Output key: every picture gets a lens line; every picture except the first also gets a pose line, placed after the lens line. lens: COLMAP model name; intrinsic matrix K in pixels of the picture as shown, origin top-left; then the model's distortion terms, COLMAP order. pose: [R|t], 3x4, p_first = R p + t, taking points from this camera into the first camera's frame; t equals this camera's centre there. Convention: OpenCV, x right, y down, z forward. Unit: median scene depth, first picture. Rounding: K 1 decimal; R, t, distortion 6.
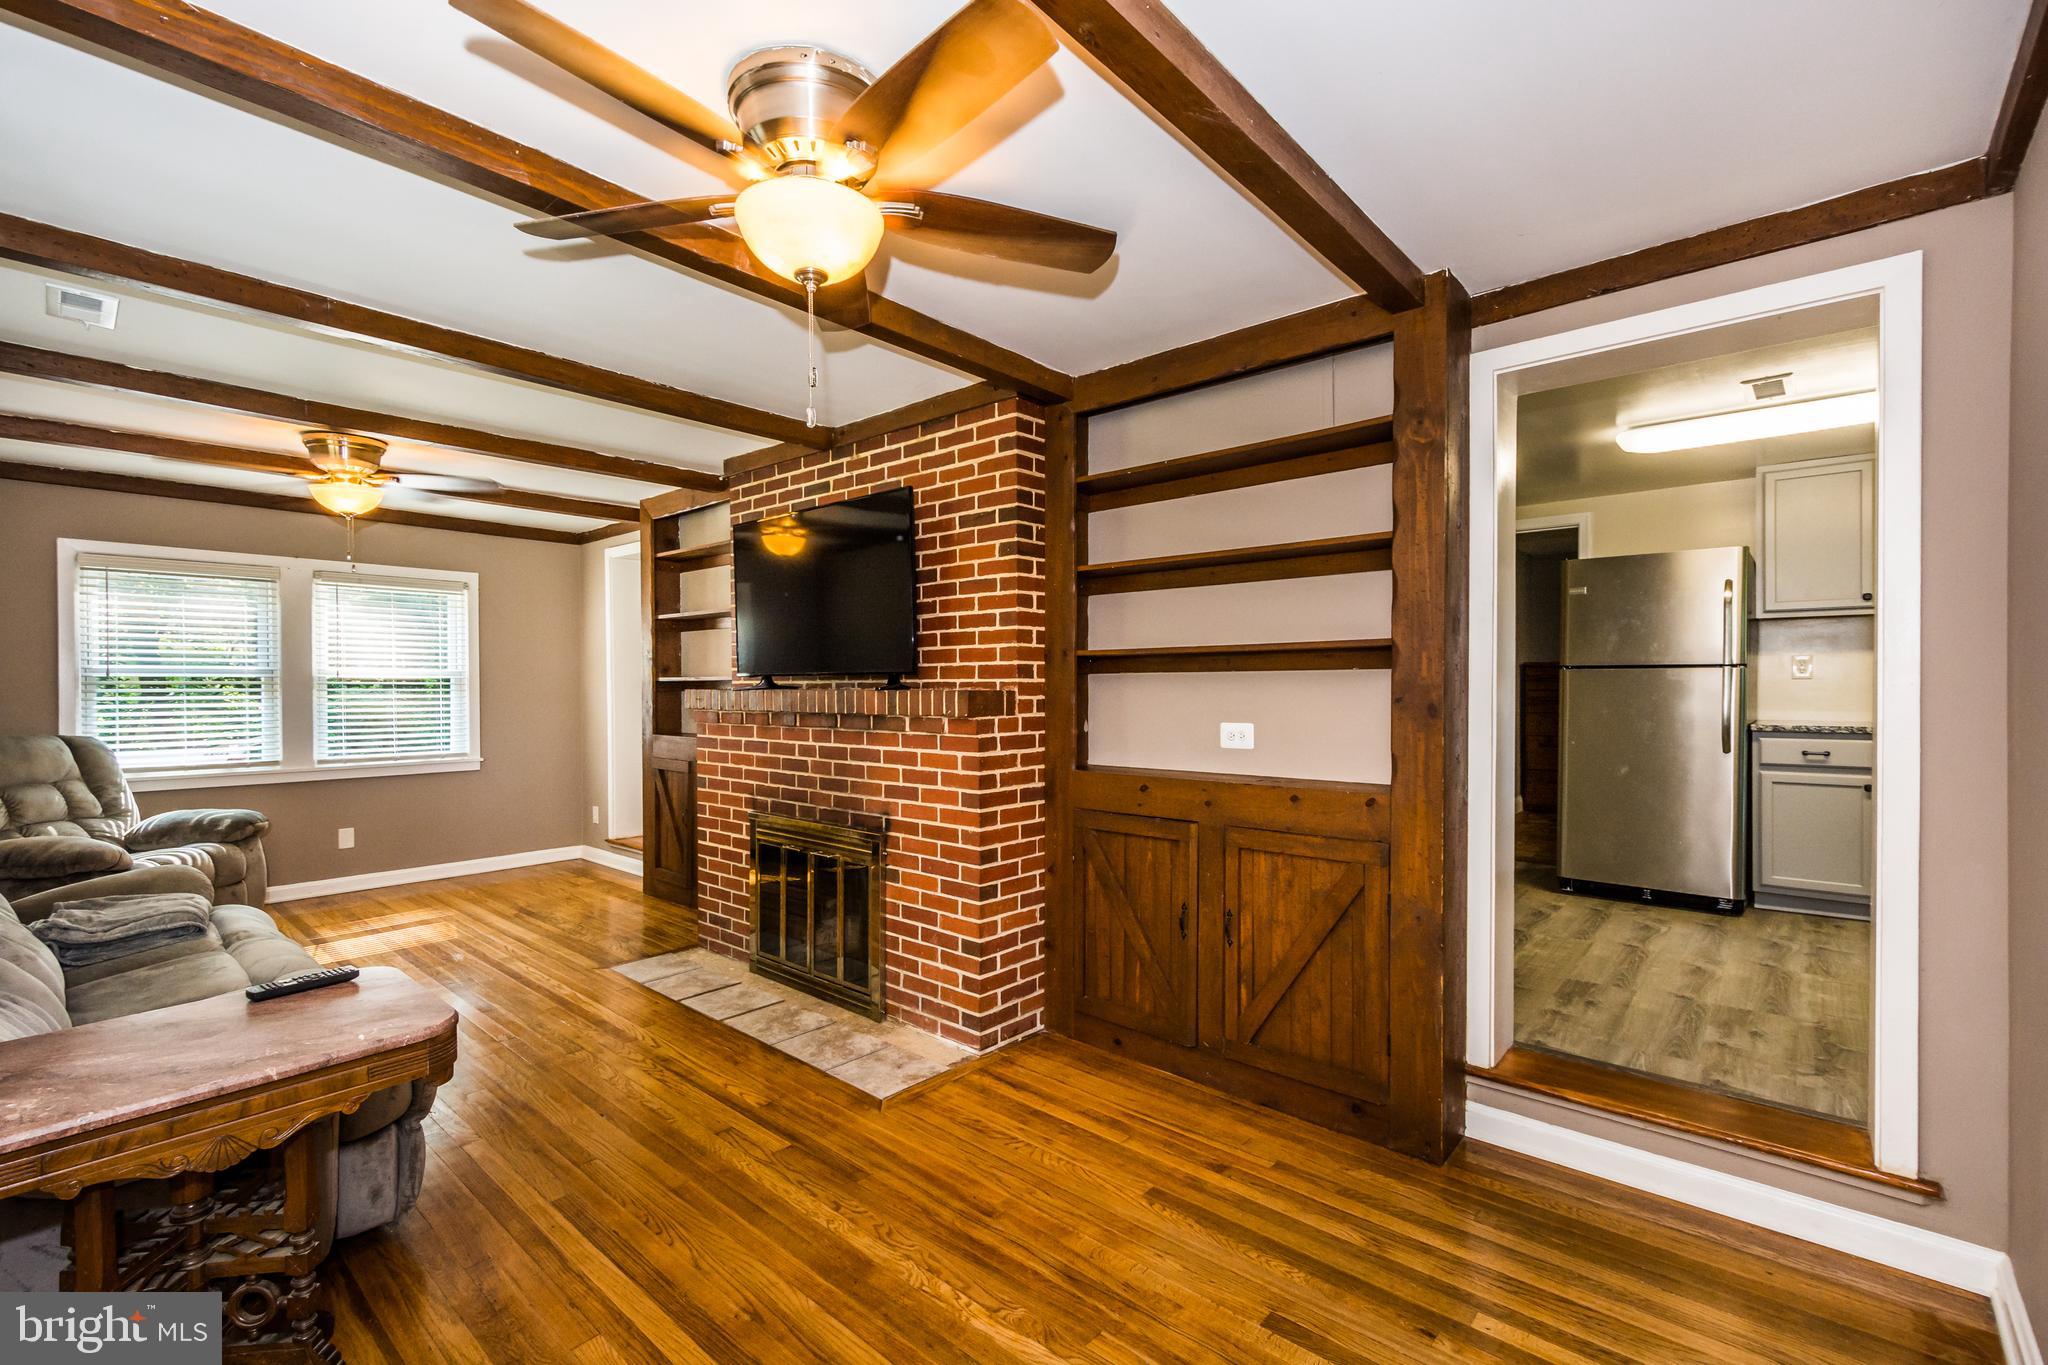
lens RADIAL K [[898.5, 0, 1024.0], [0, 898.5, 682.5], [0, 0, 1]] dist [-0.021698, 0.000041]
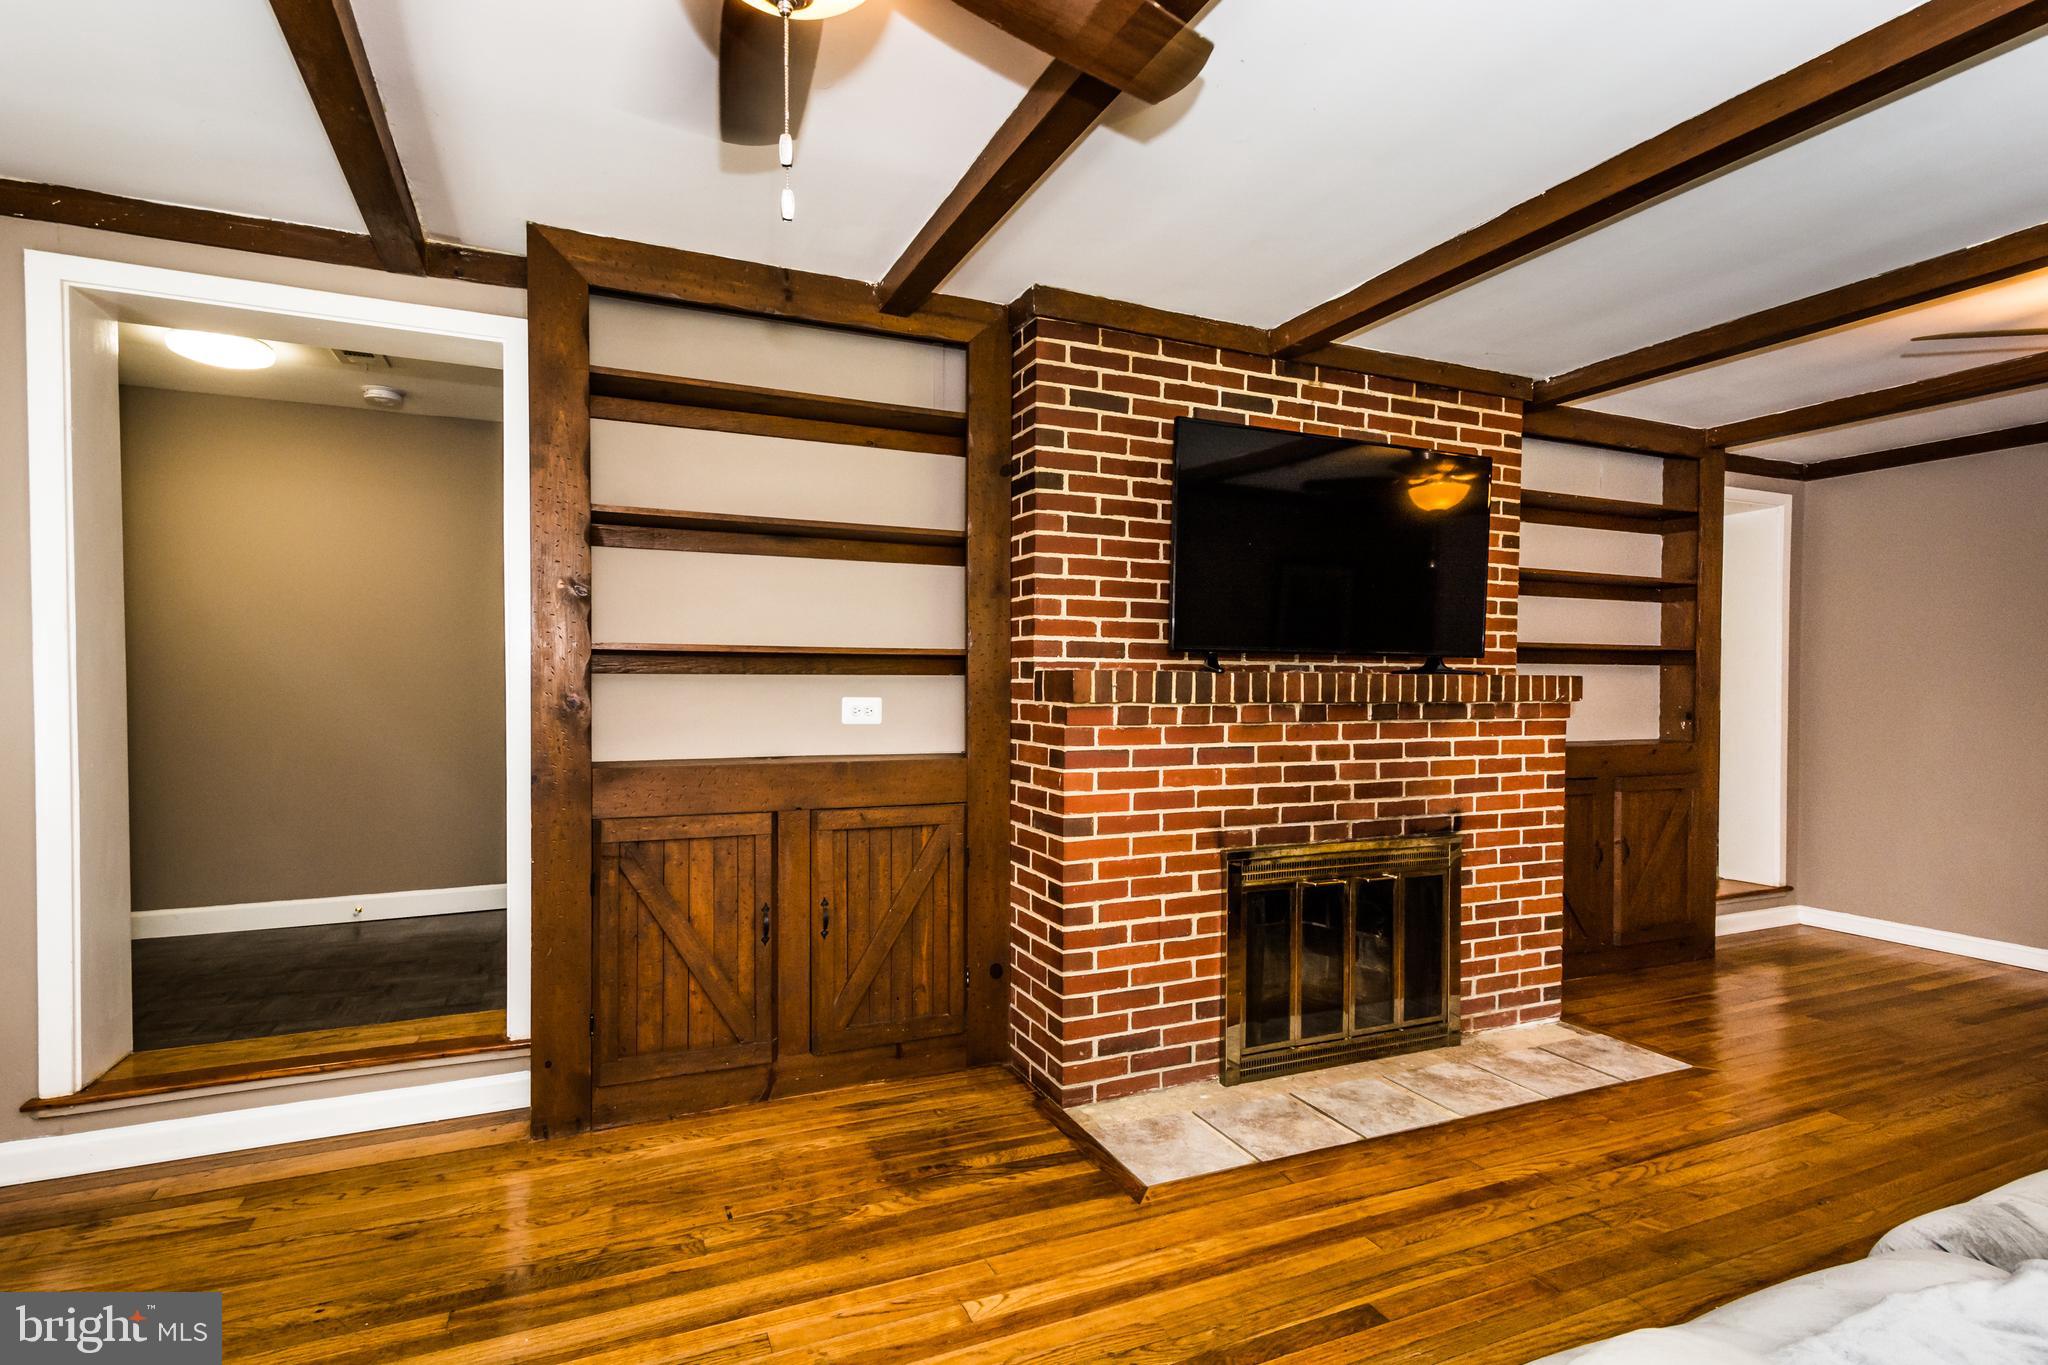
lens RADIAL K [[920.3, 0, 1024.0], [0, 920.3, 682.5], [0, 0, 1]] dist [0.004057, 0.000173]
pose [[0.450354, 0.002447, 0.892847, -1.066751], [-0.011911, 0.999924, 0.003268, 0.016544], [-0.892771, -0.012106, 0.450349, 0.879880]]
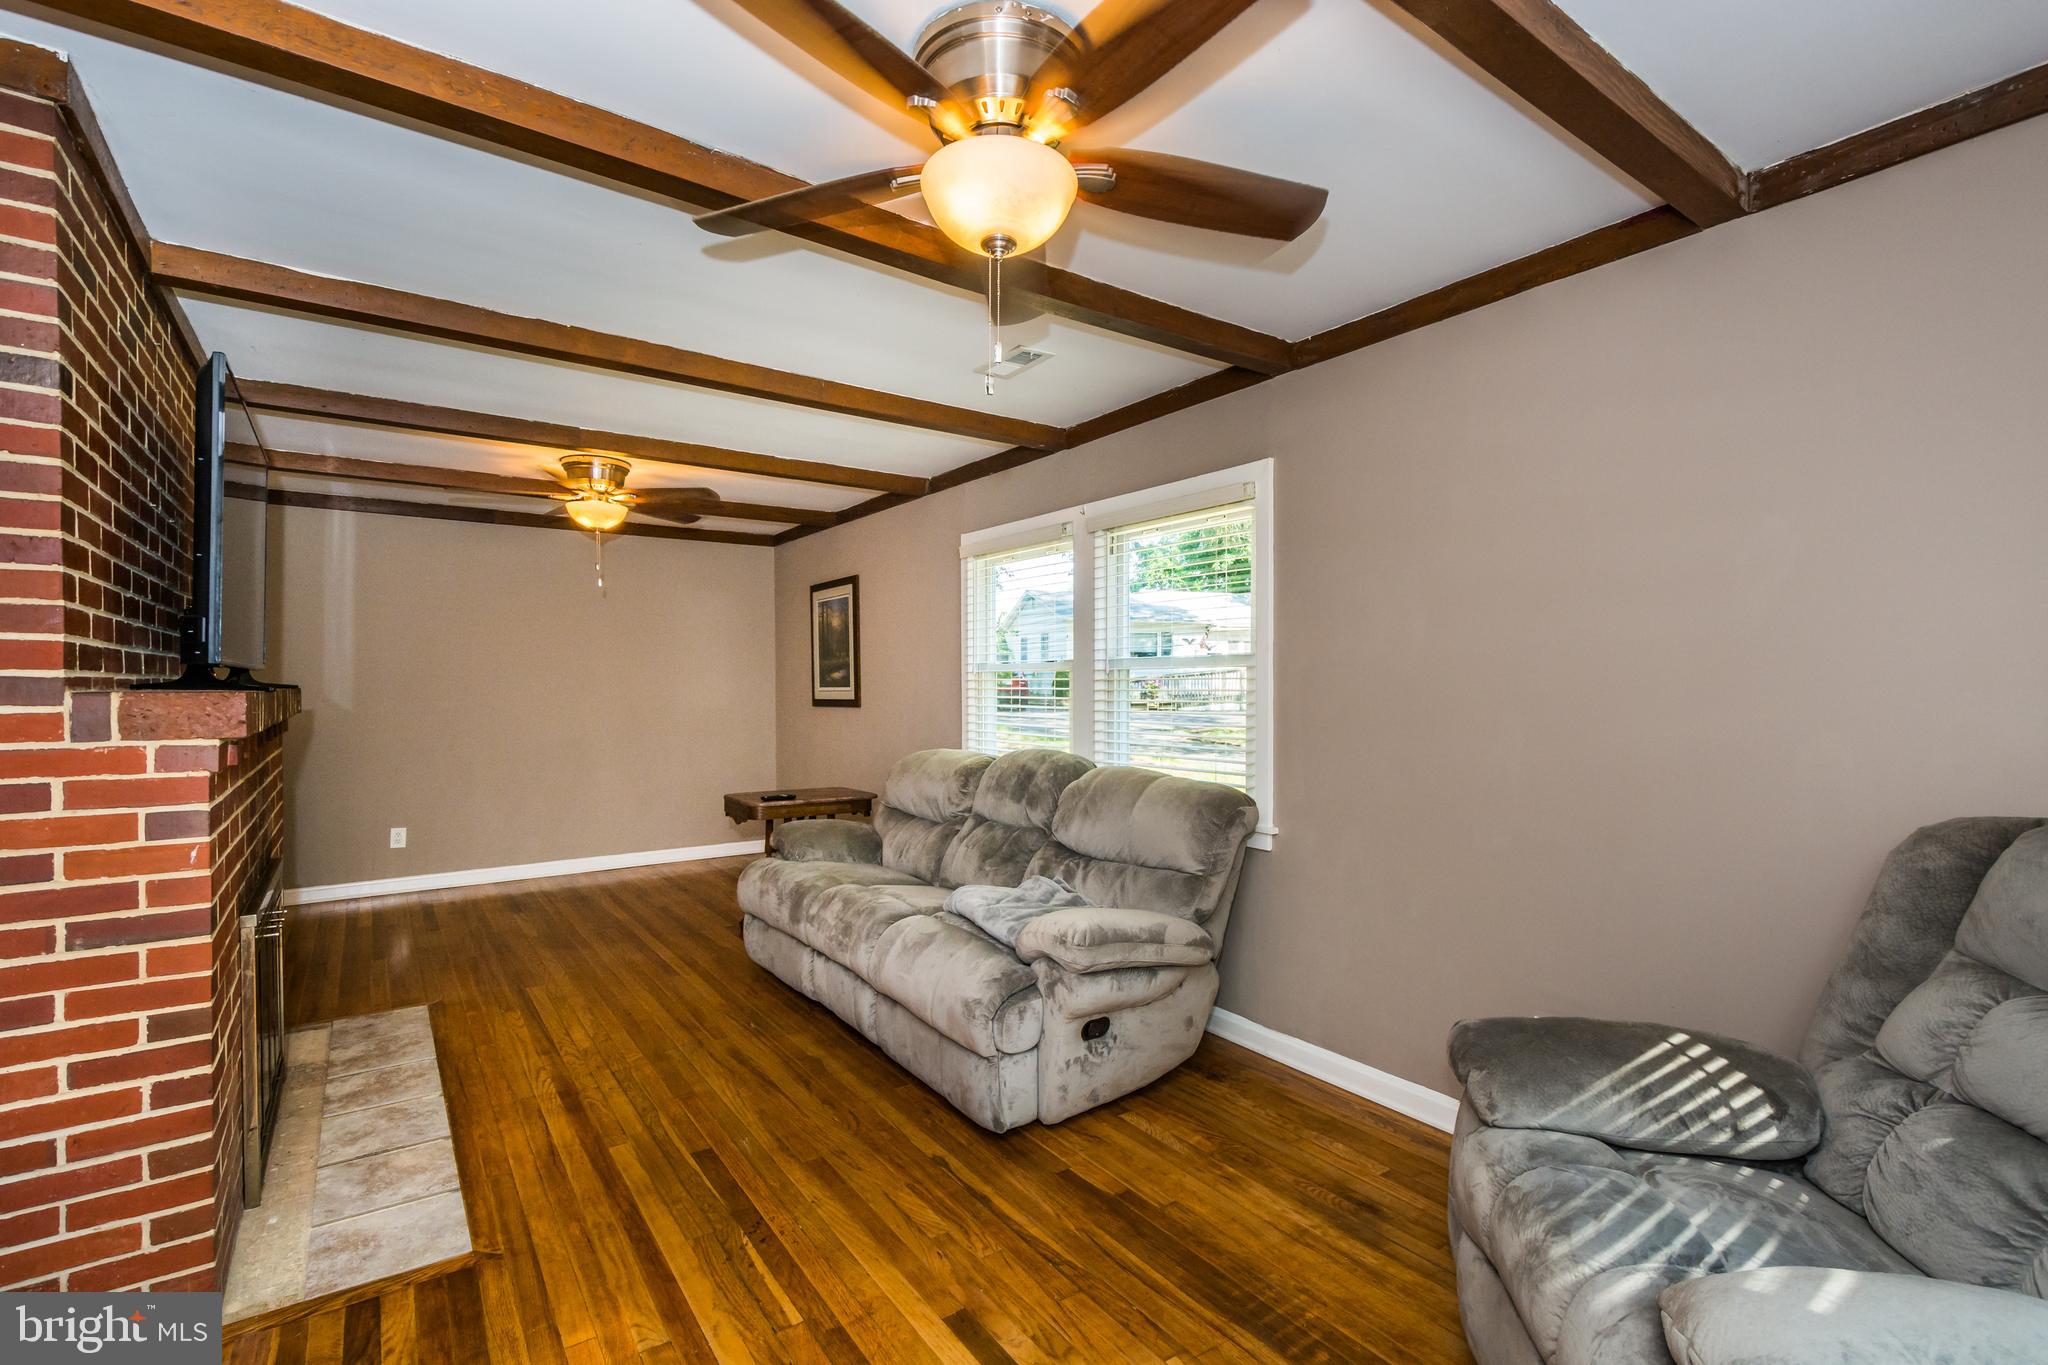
lens RADIAL K [[995.2, 0, 1024.0], [0, 995.2, 682.5], [0, 0, 1]] dist [0.002535, 0.000093]
pose [[-0.968284, -0.005443, 0.249794, -0.961016], [-0.007854, 0.999932, -0.008653, 0.009311], [-0.249730, -0.010340, -0.968260, 1.566661]]
